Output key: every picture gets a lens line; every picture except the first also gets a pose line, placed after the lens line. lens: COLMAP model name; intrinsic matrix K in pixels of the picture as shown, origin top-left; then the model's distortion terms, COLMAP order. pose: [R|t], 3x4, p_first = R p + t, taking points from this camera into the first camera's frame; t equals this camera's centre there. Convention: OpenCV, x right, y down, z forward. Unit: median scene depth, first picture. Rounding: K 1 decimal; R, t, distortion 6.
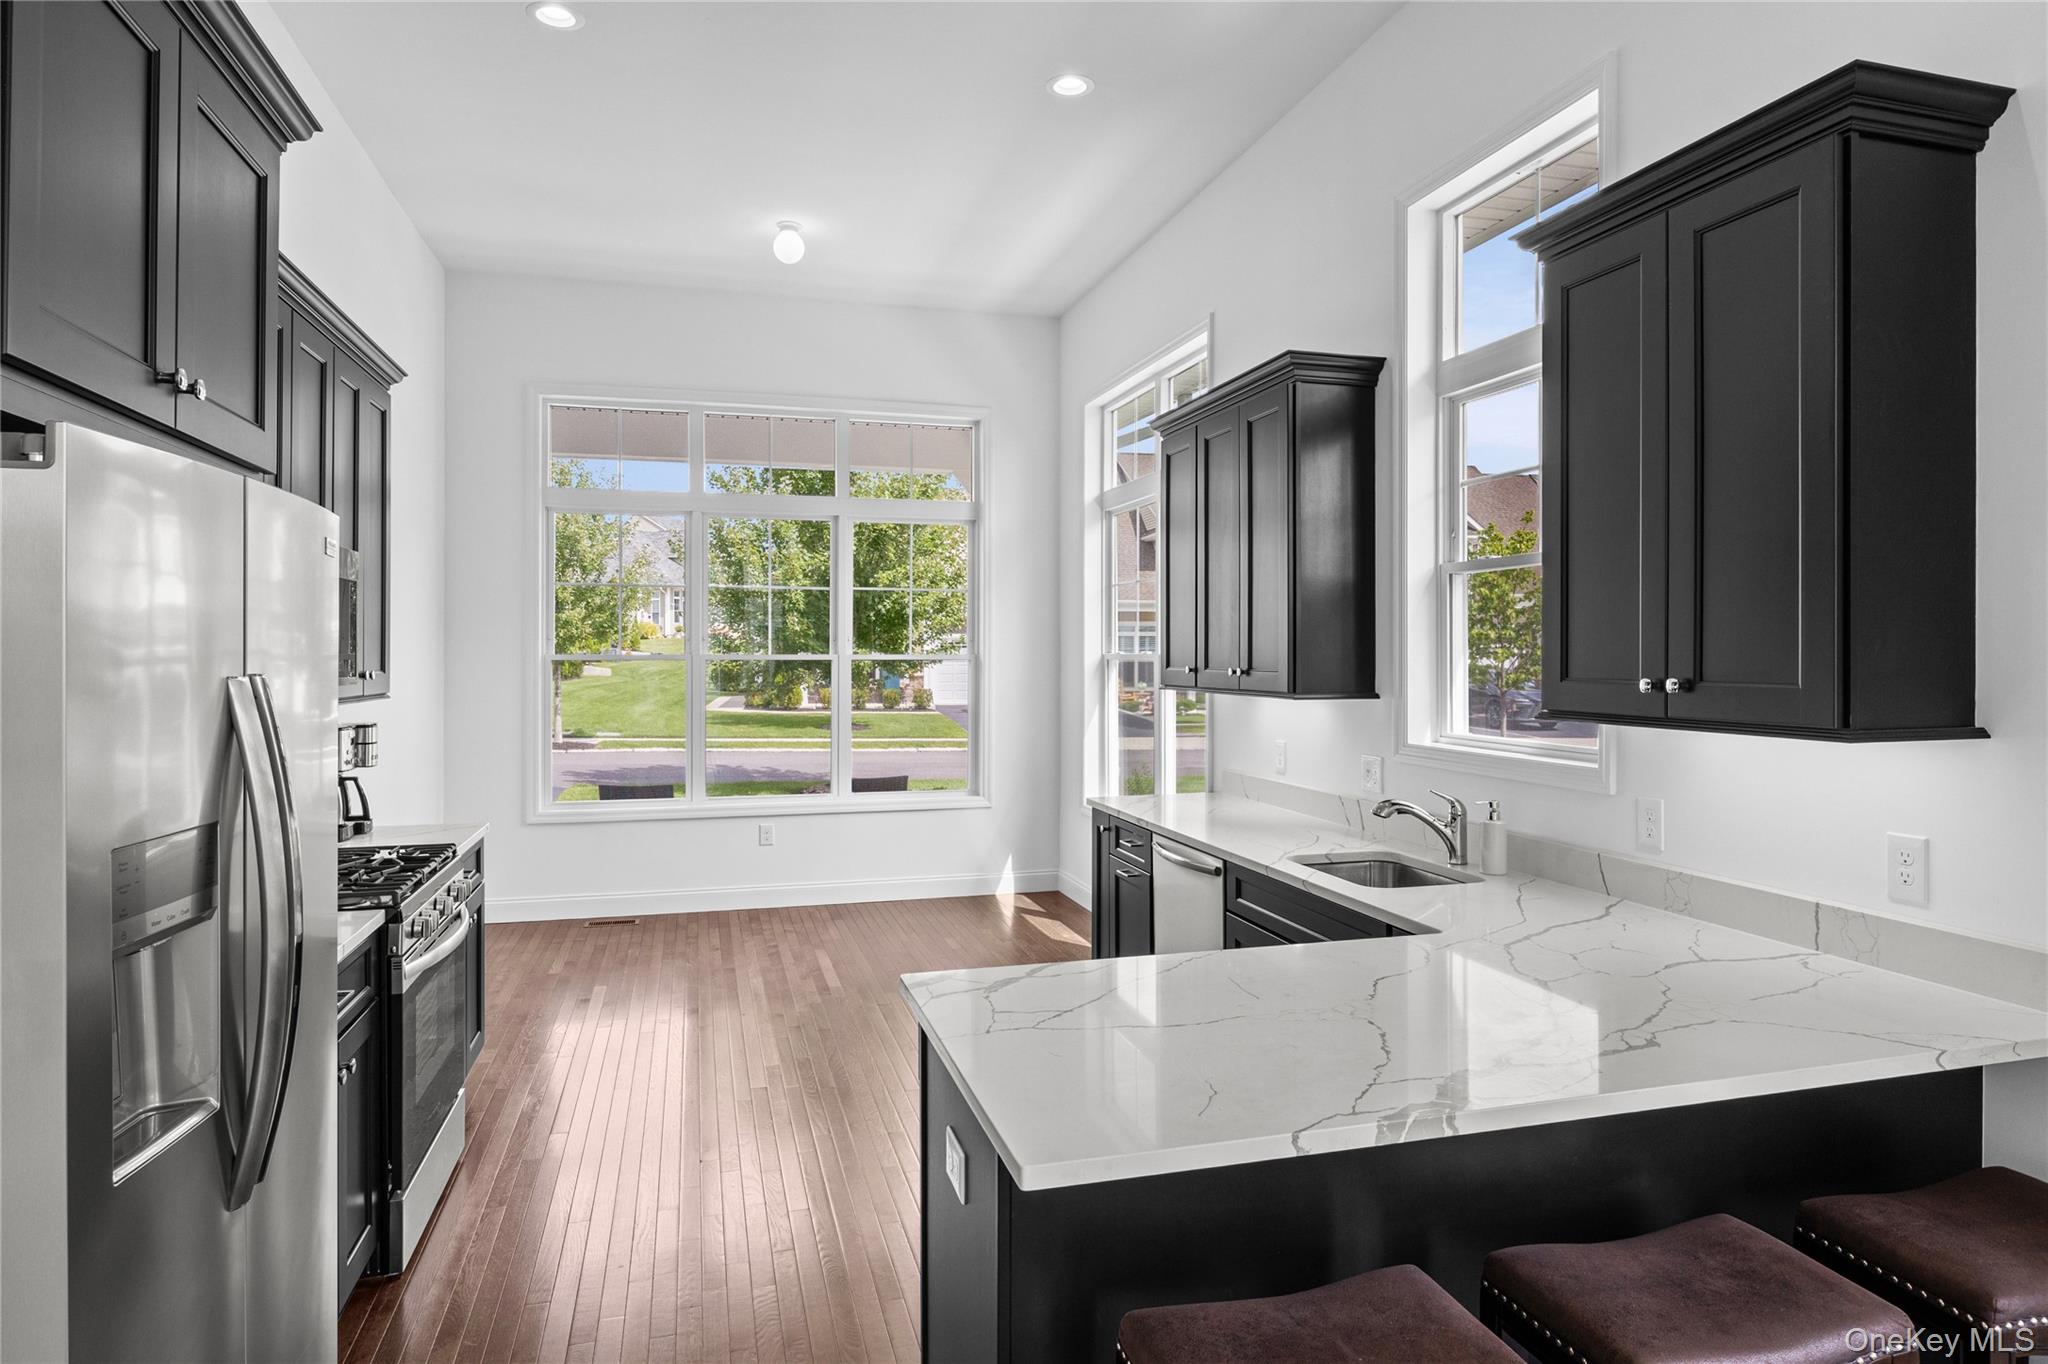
lens RADIAL K [[1191.2, 0, 1029.0], [0, 1191.2, 649.4], [0, 0, 1]] dist [-0.016254, 0.000035]
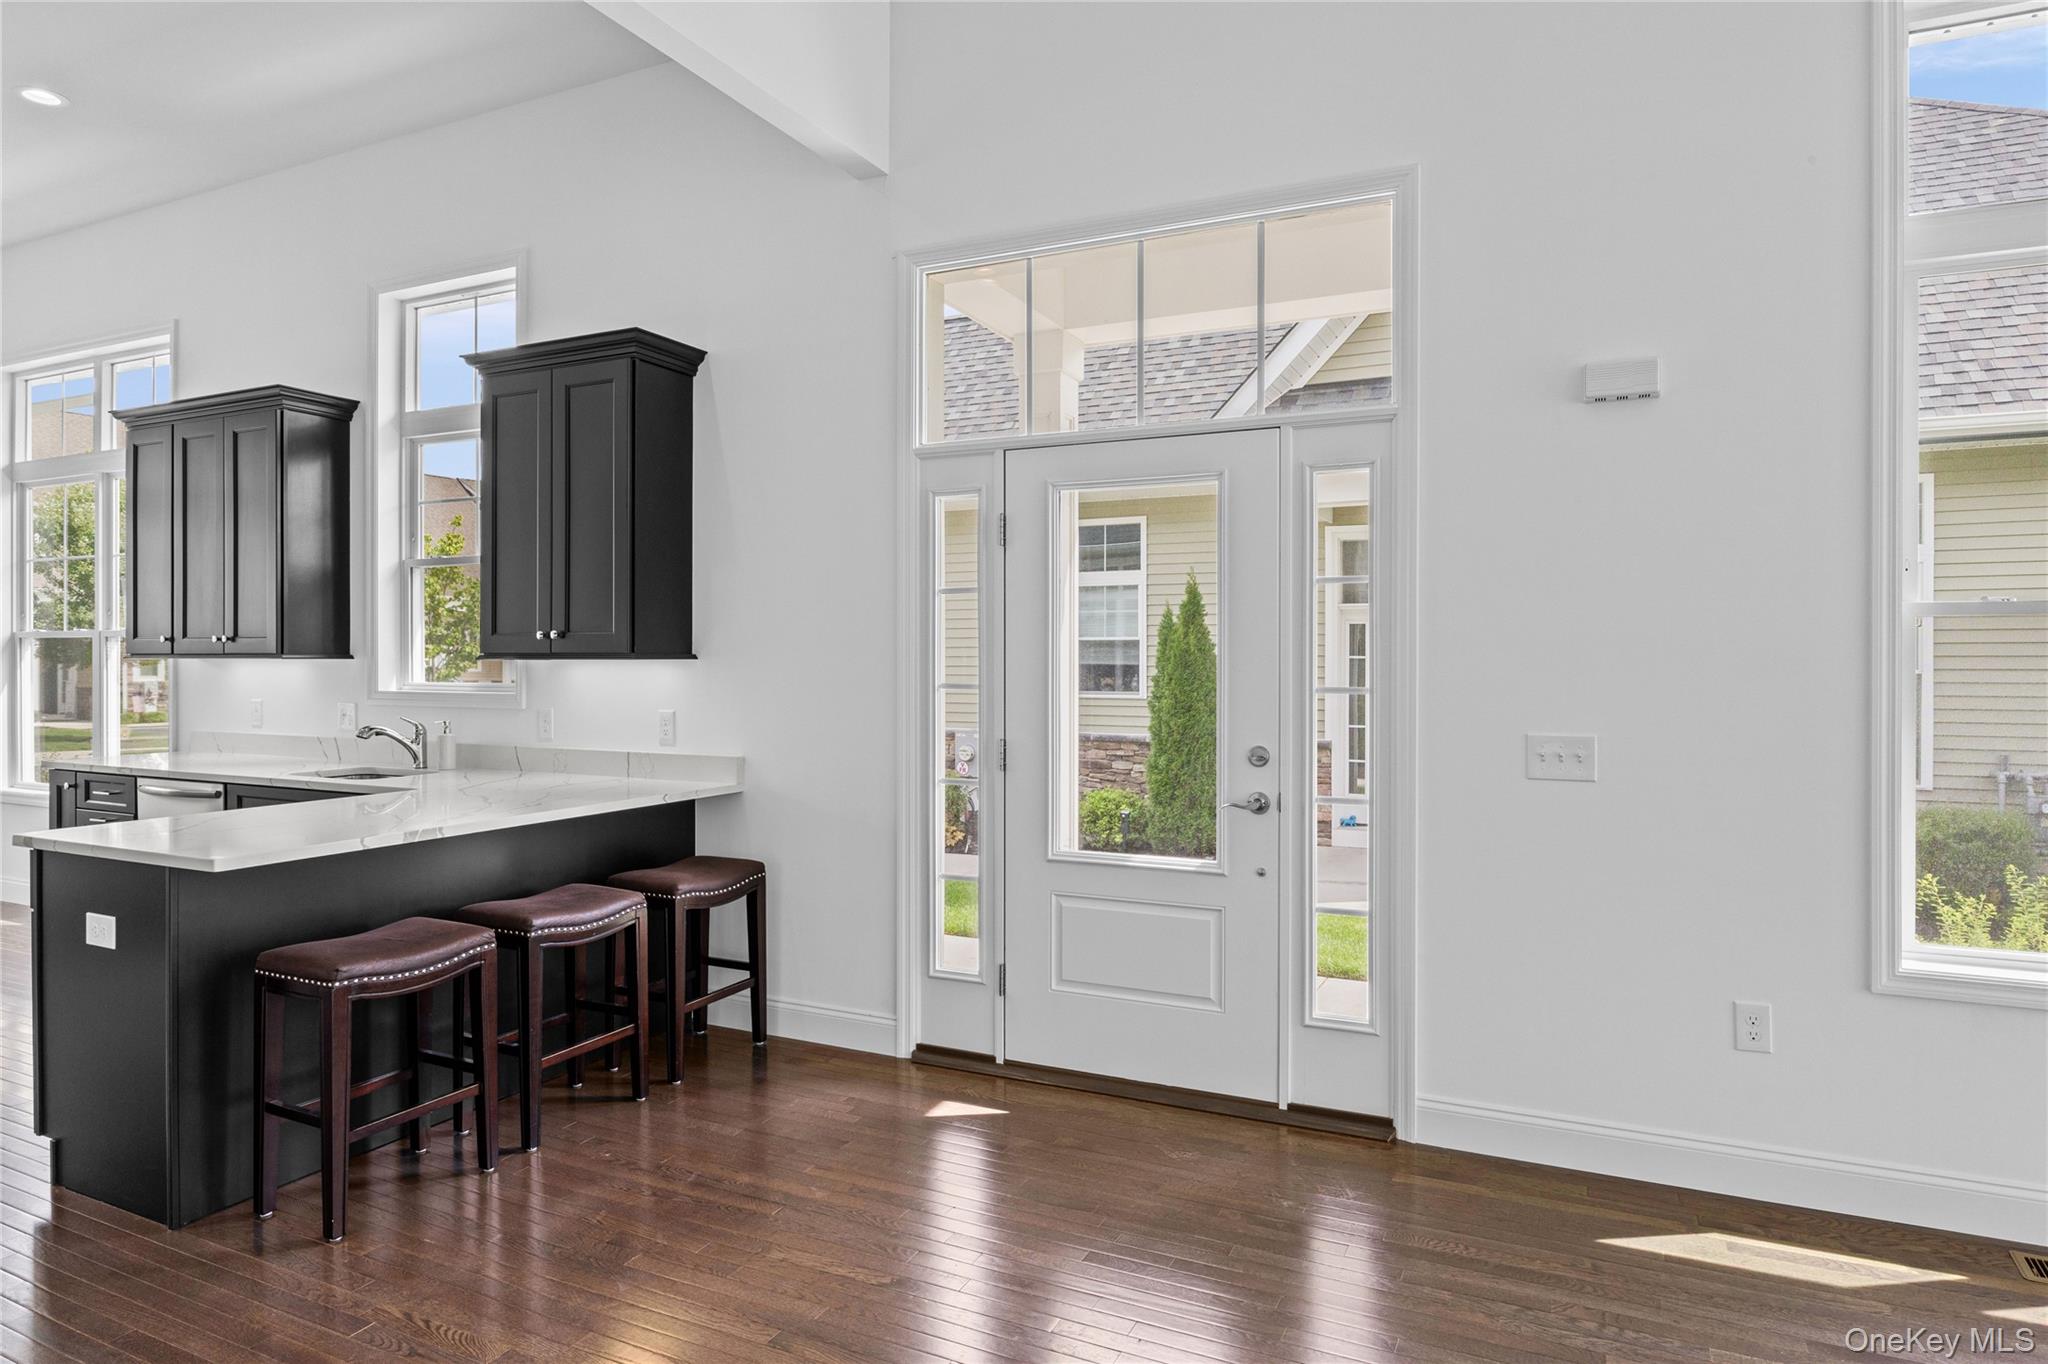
lens RADIAL K [[1227.2, 0, 1024.0], [0, 1227.2, 682.0], [0, 0, 1]] dist [-0.004842, -0.001249]
pose [[0.671770, -0.007925, 0.740717, -0.210722], [-0.006518, 0.999841, 0.016608, 0.039210], [-0.740731, -0.015985, 0.671612, -0.459696]]
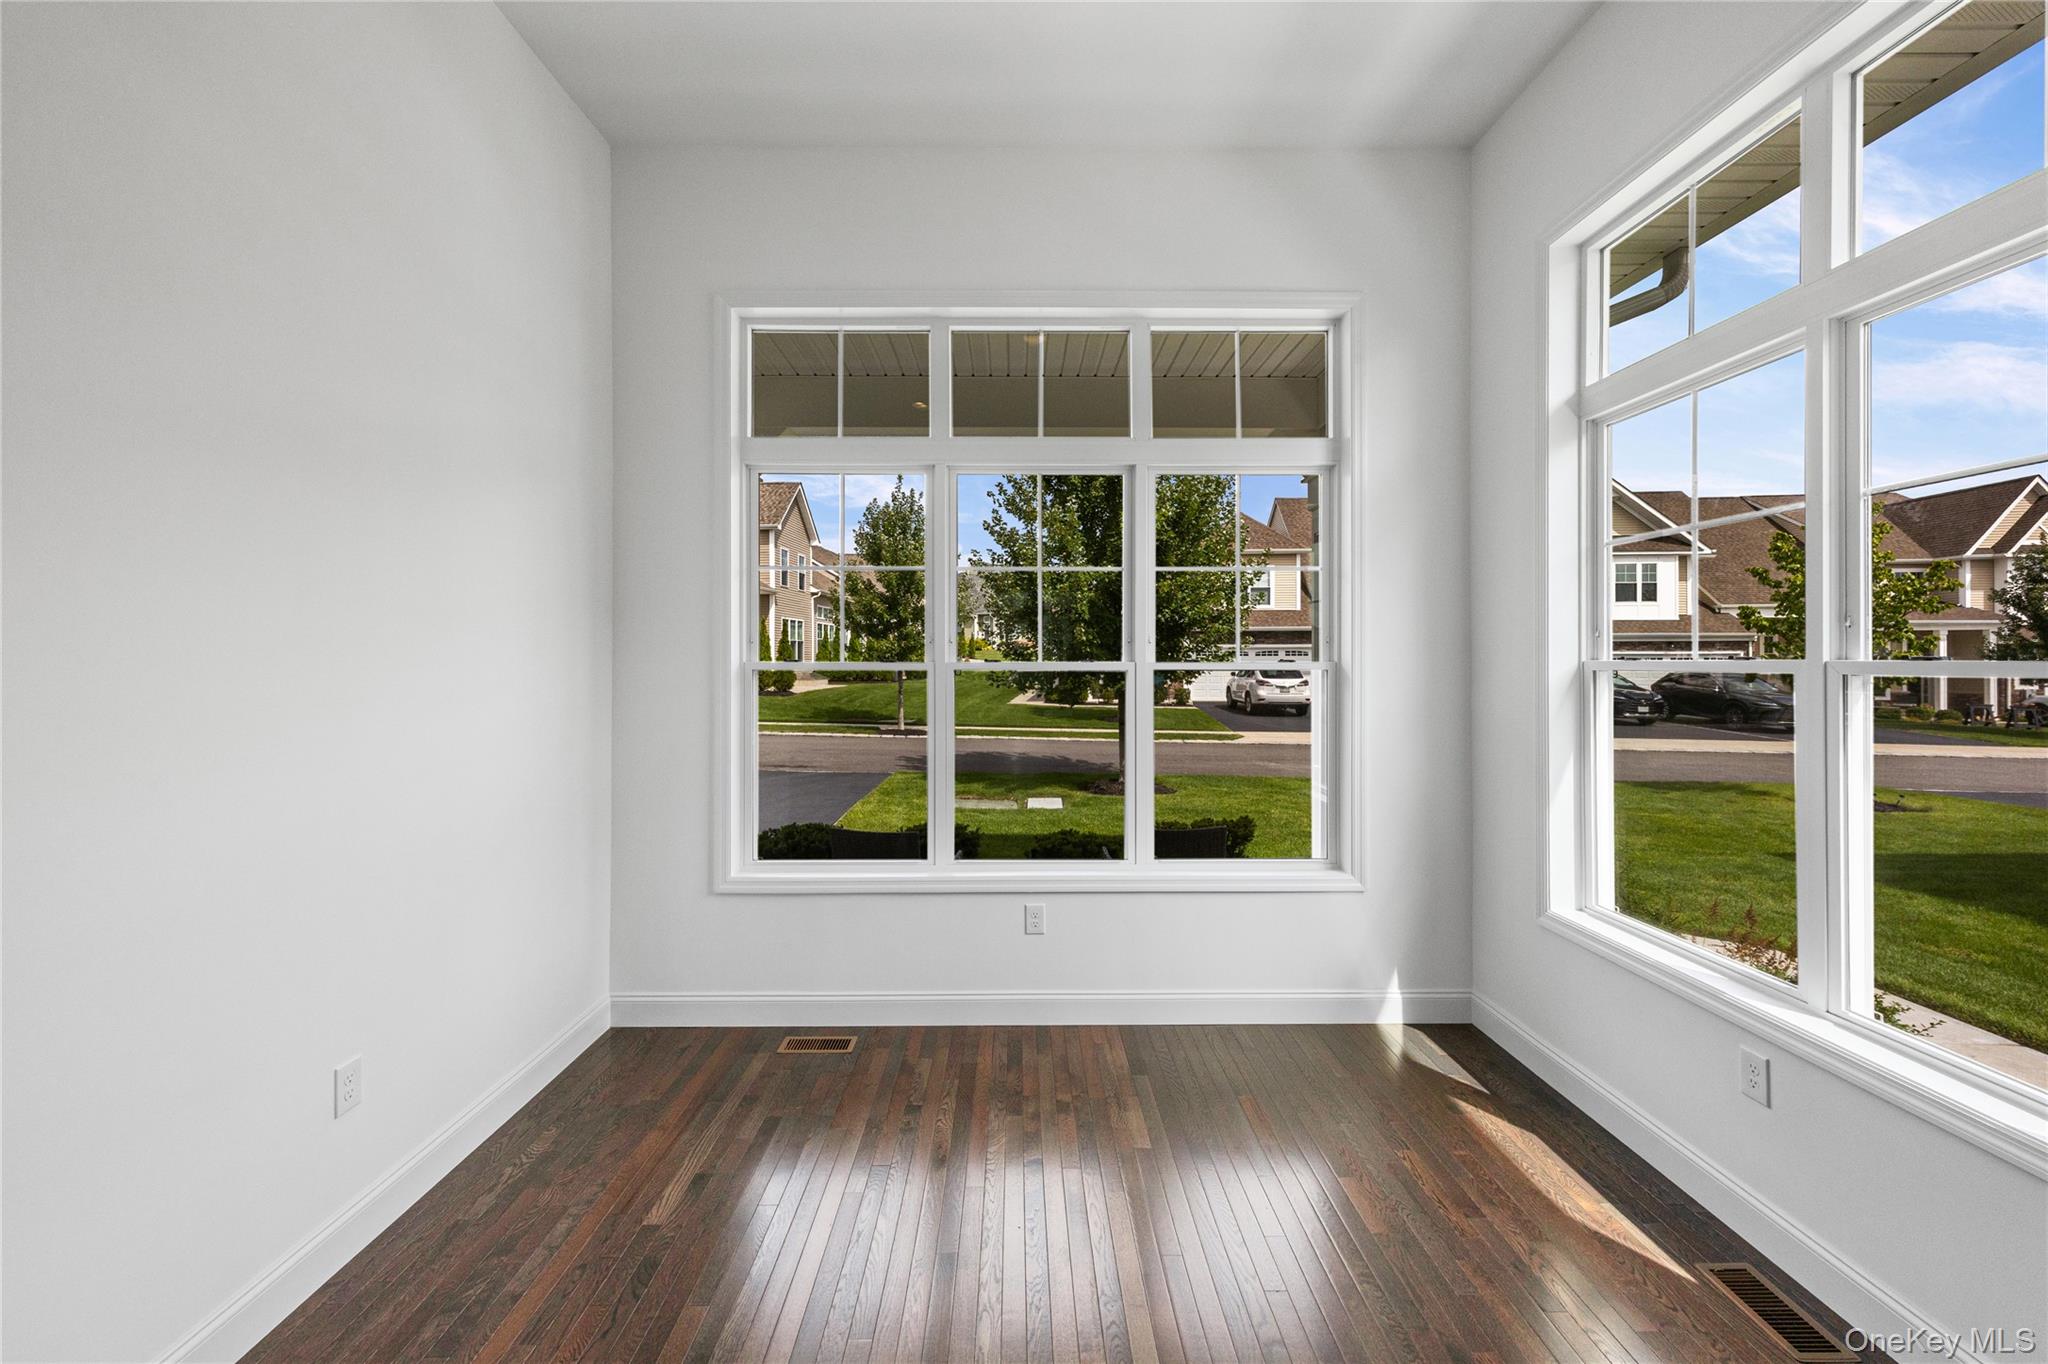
lens RADIAL K [[825.9, 0, 1020.1], [0, 825.9, 660.4], [0, 0, 1]] dist [0.000161, 0.000044]
pose [[0.963488, -0.001326, -0.267748, -0.171742], [0.002321, 0.999992, 0.003397, 0.002354], [0.267741, -0.003895, 0.963483, 0.924547]]
